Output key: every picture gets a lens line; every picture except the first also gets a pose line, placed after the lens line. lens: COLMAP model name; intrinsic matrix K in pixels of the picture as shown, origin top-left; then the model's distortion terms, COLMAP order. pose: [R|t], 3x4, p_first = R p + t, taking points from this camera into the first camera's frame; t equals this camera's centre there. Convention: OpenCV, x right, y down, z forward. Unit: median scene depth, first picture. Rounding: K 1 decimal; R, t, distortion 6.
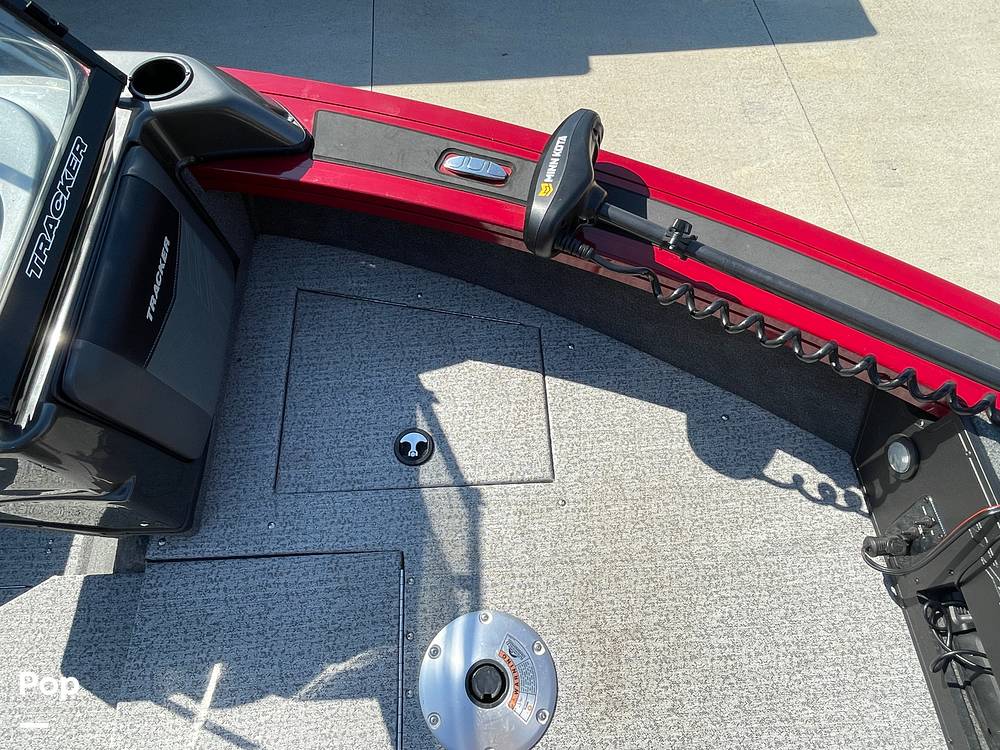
lens RADIAL K [[639.3, 0, 495.1], [0, 639.3, 372.6], [0, 0, 1]] dist [-0.001448, -0.001429]
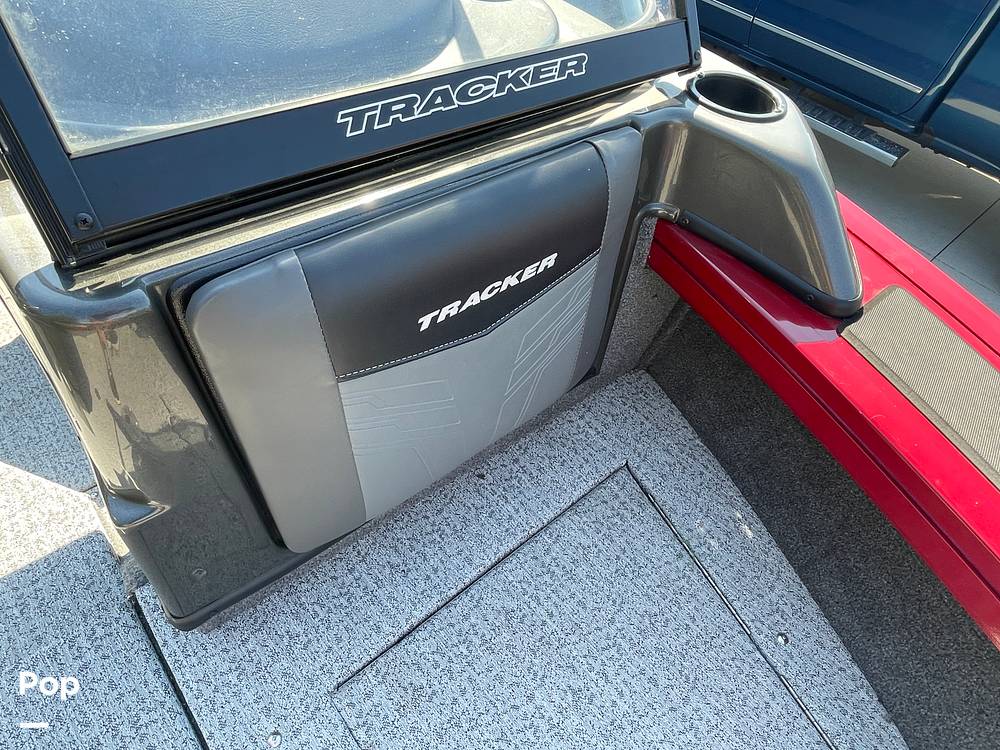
lens RADIAL K [[639.3, 0, 502.0], [0, 639.3, 376.5], [0, 0, 1]] dist [-0.001448, -0.001429]
pose [[0.617749, 0.648817, -0.444323, -0.190053], [-0.751587, 0.653338, -0.090916, -0.046563], [0.231305, 0.390110, 0.891242, 0.448273]]
